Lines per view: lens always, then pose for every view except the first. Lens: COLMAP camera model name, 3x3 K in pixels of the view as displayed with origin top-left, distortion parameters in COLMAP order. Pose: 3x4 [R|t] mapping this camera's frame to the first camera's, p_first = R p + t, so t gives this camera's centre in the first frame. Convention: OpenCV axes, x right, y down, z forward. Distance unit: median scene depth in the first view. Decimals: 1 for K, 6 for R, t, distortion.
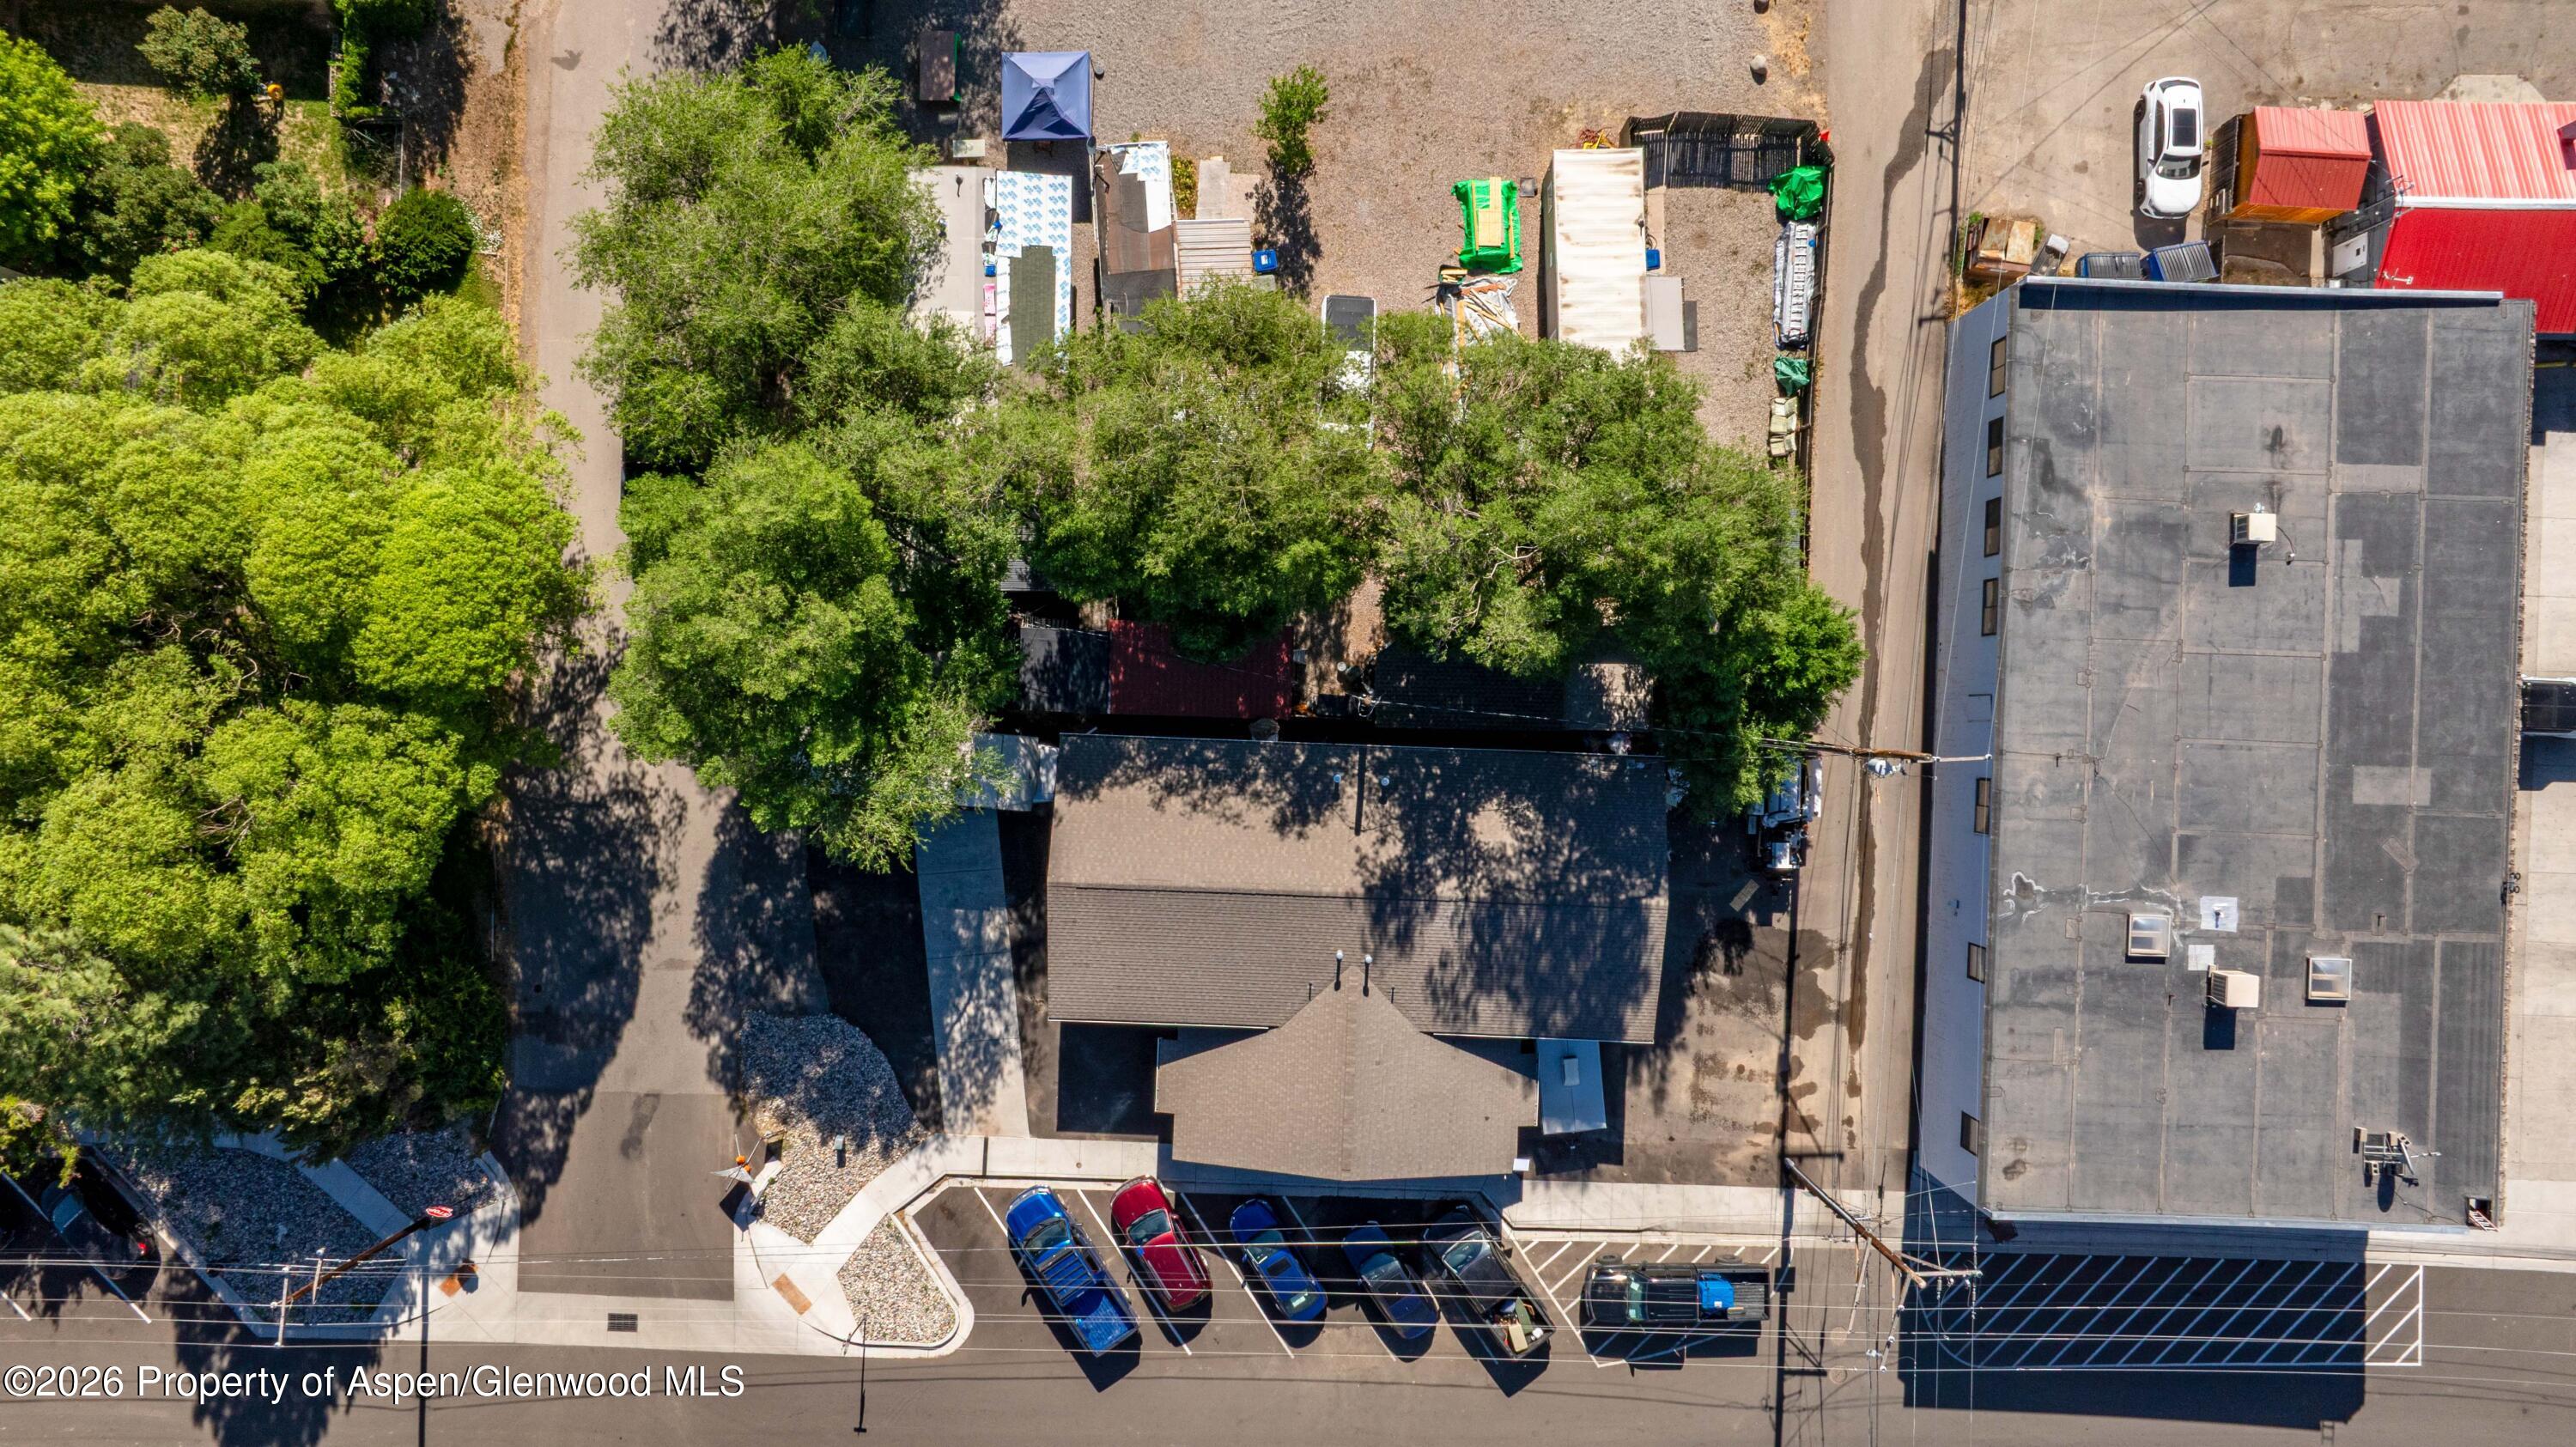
lens RADIAL K [[1769.4, 0, 1288.0], [0, 1769.4, 723.5], [0, 0, 1]] dist [0.001385, 0.000112]
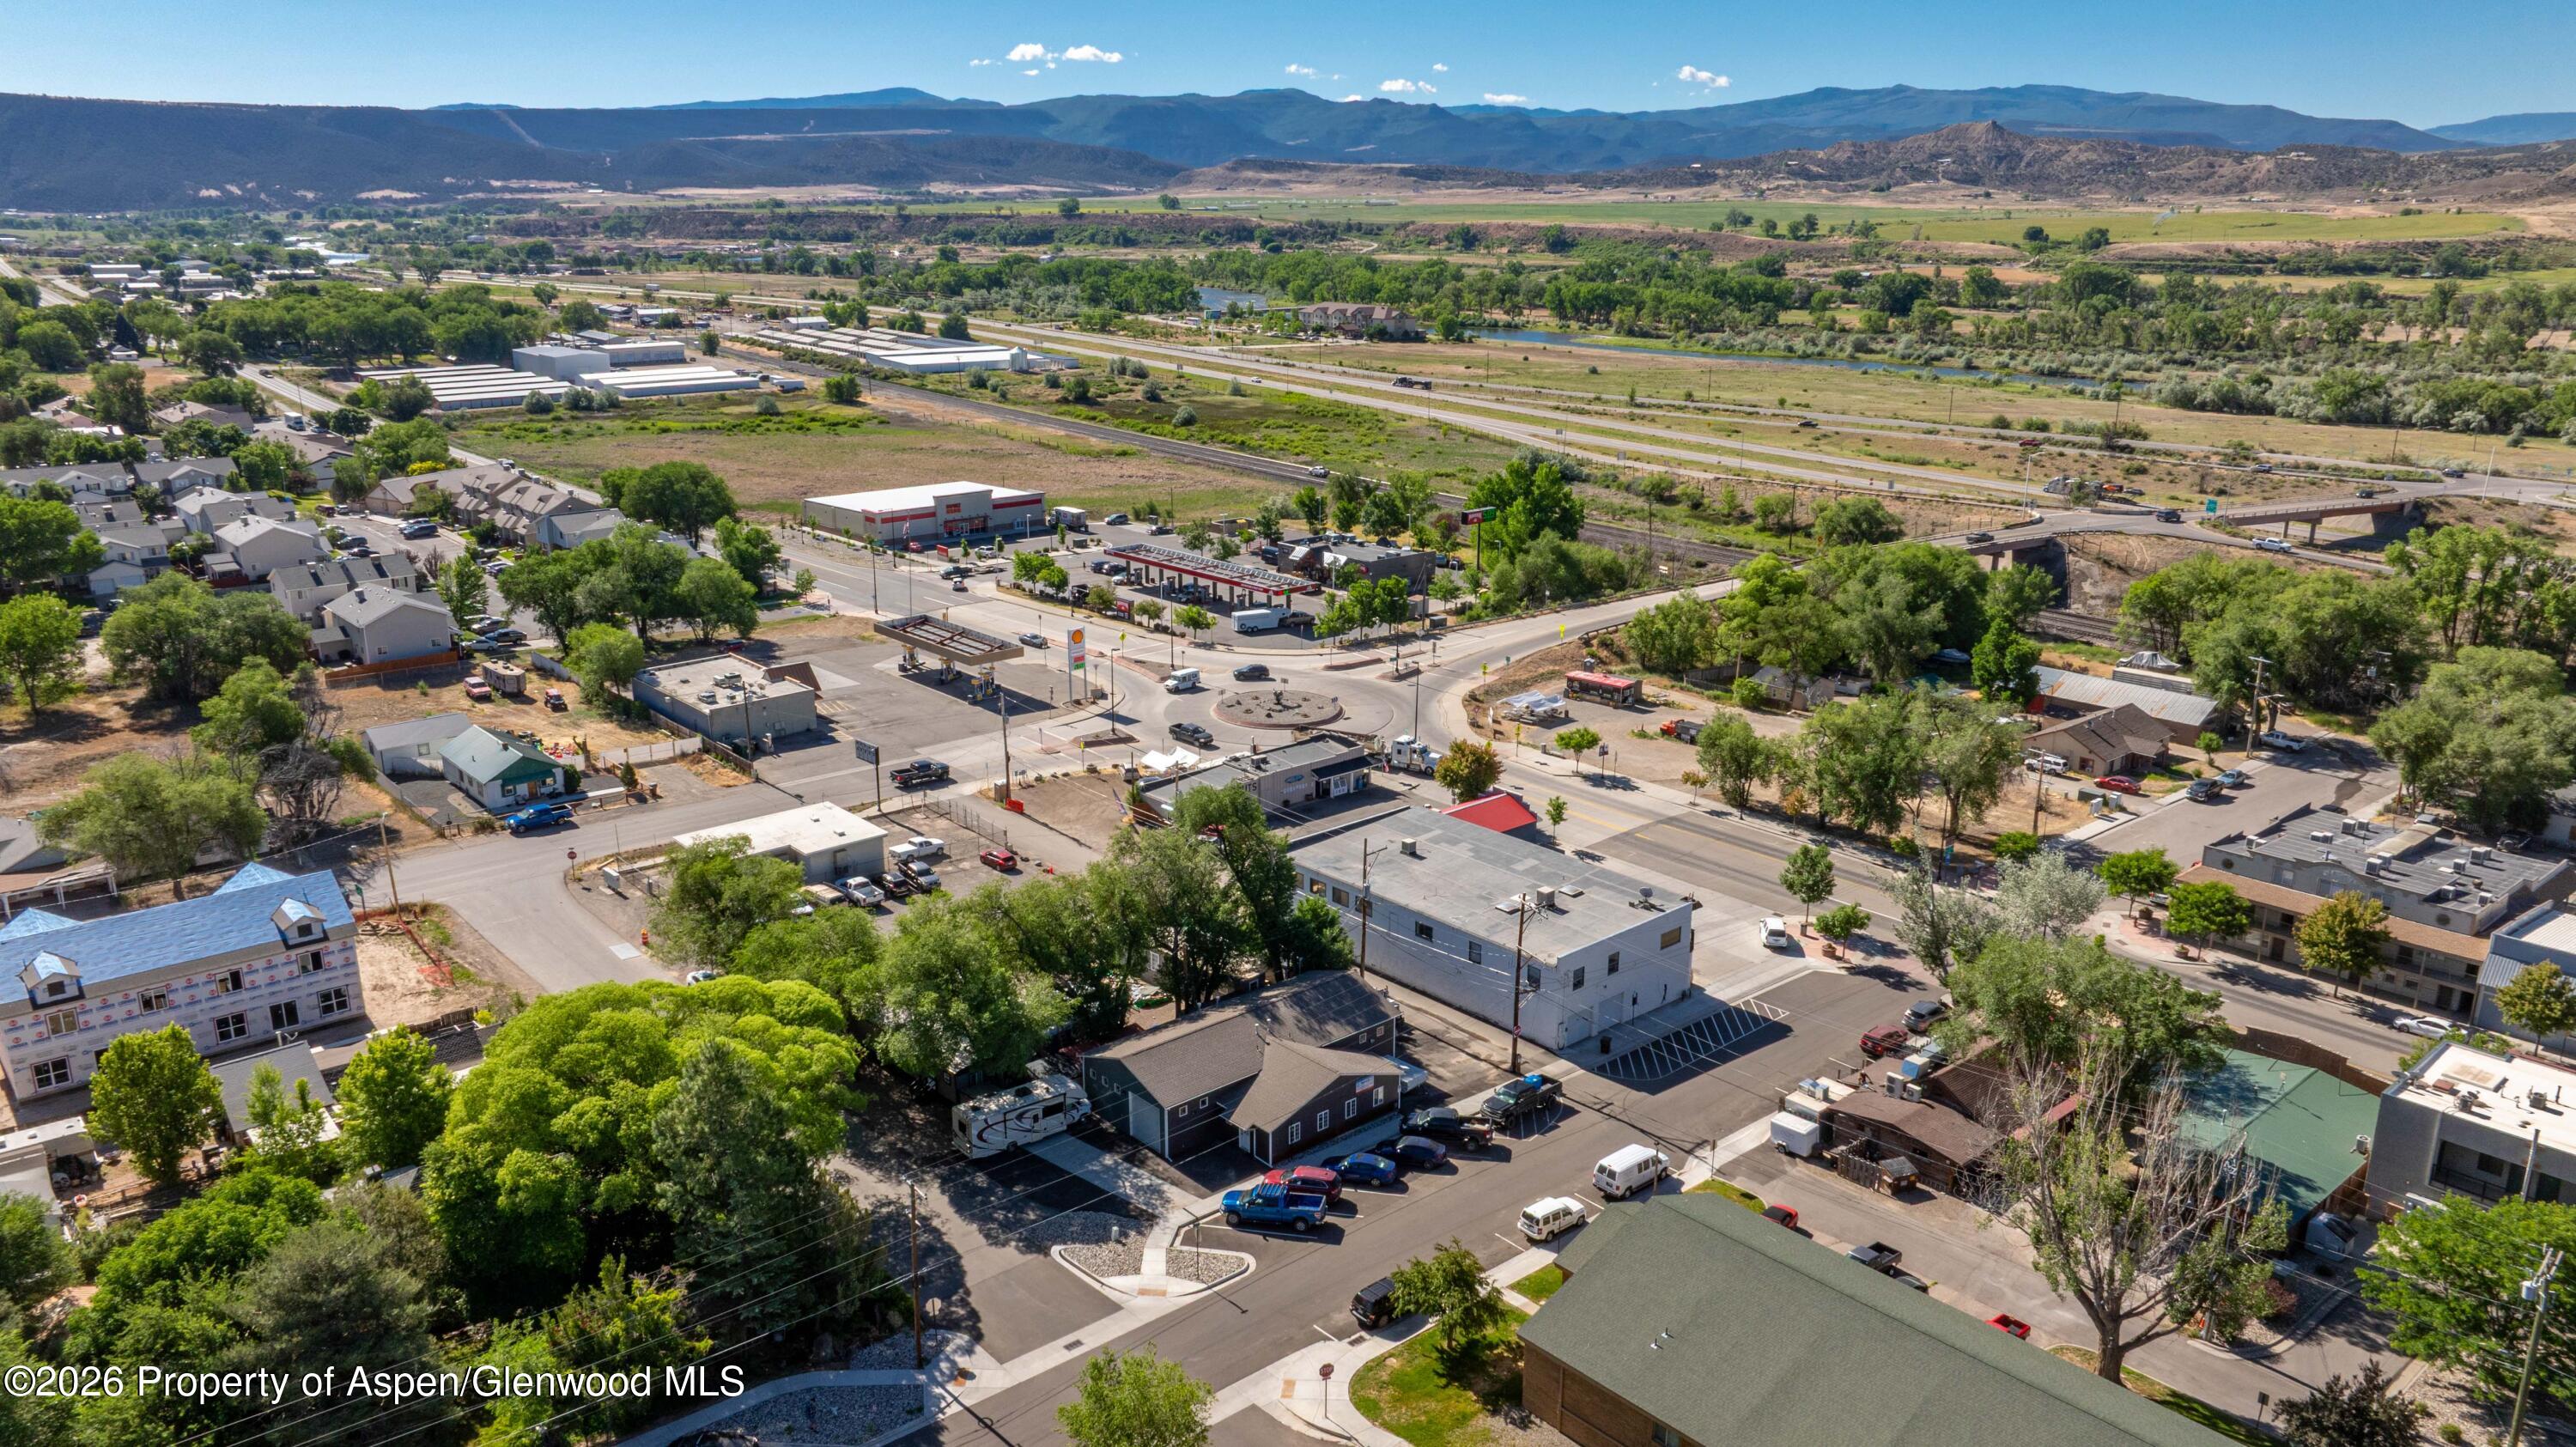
lens RADIAL K [[1813.4, 0, 1288.0], [0, 1813.4, 723.5], [0, 0, 1]] dist [-0.051416, 0.065246]
pose [[0.729818, -0.177254, 0.660262, -1.132429], [0.683568, 0.203325, -0.700995, 1.390509], [-0.009994, 0.962933, 0.269555, 0.107981]]
